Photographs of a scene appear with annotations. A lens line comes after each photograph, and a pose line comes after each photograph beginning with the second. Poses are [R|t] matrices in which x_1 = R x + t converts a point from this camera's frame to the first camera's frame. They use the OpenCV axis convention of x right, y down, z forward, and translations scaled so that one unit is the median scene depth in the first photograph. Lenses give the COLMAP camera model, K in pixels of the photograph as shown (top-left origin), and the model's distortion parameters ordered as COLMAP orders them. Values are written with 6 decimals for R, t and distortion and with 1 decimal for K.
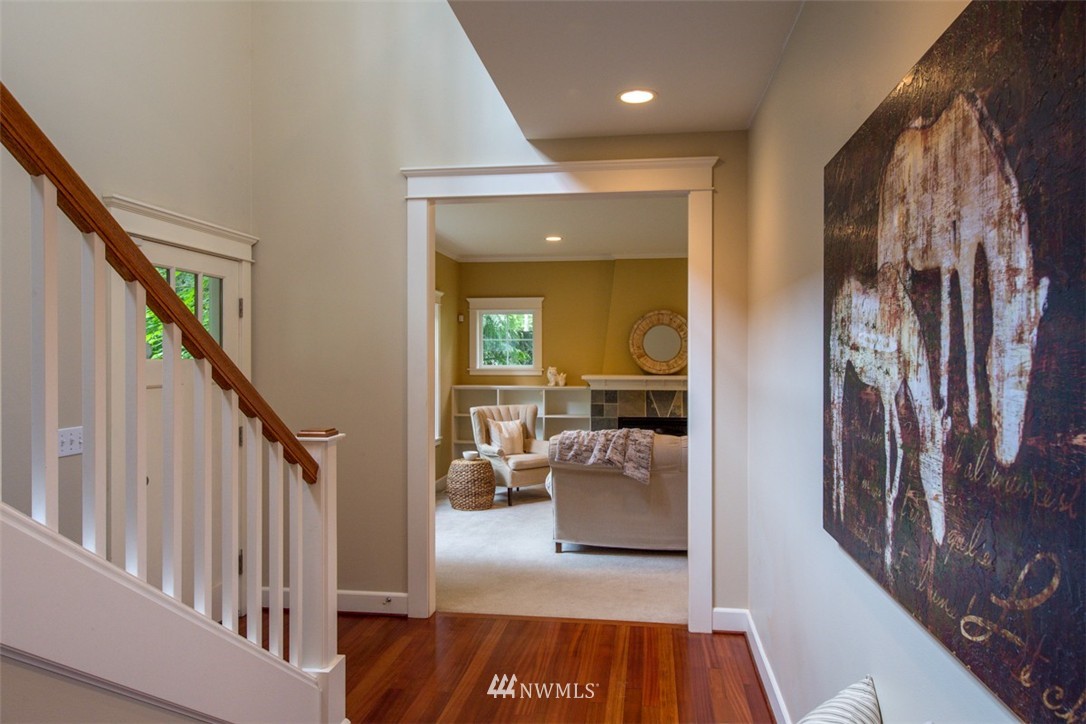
lens RADIAL K [[732.1, 0, 539.3], [0, 732.1, 358.8], [0, 0, 1]] dist [-0.002311, -0.000053]
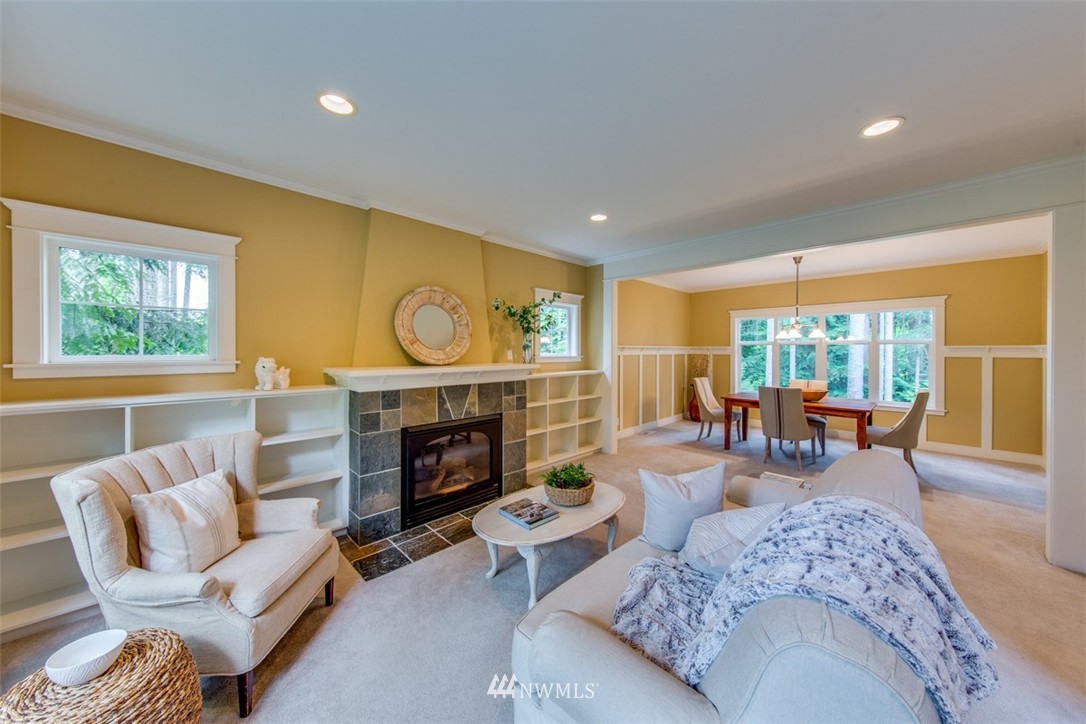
lens RADIAL K [[366.6, 0, 548.0], [0, 366.6, 350.6], [0, 0, 1]] dist [0.001500, -0.000028]
pose [[0.588966, 0.000682, 0.808158, -0.104550], [-0.000954, 1.000000, -0.000148, 0.006528], [-0.808157, -0.000684, 0.588966, 0.766422]]
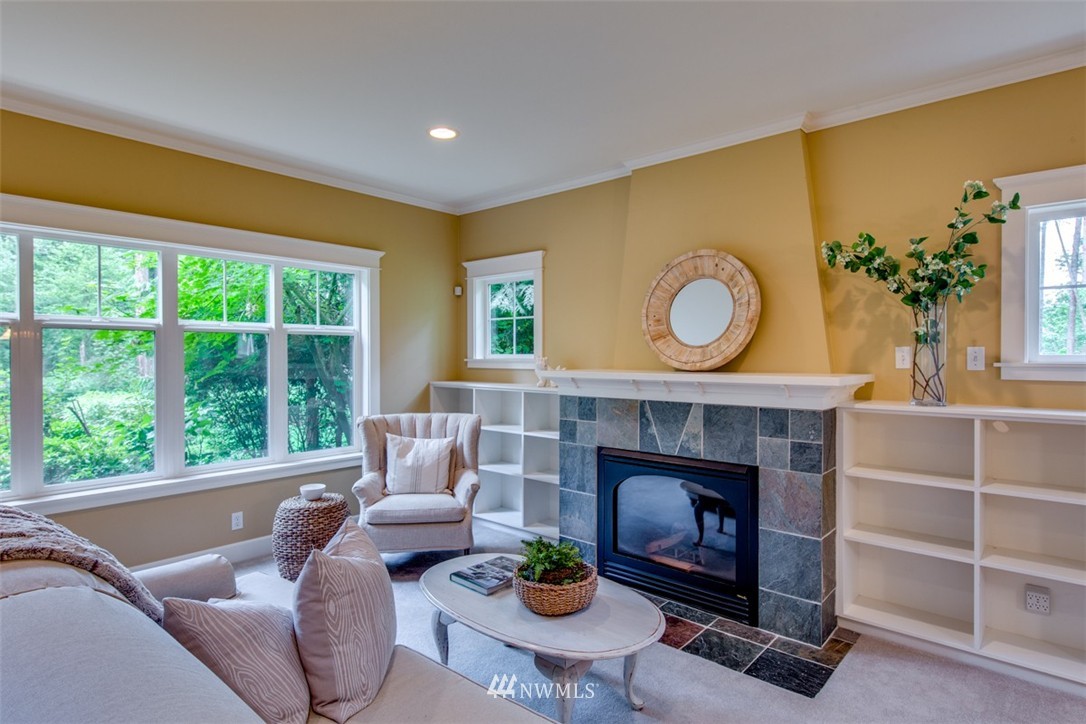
lens RADIAL K [[575.7, 0, 554.2], [0, 575.7, 359.7], [0, 0, 1]] dist [0.006077, 0.000221]
pose [[0.849244, 0.005580, -0.527971, 0.349103], [-0.004666, 0.999984, 0.003063, 0.014948], [0.527979, -0.000138, 0.849257, 0.689831]]
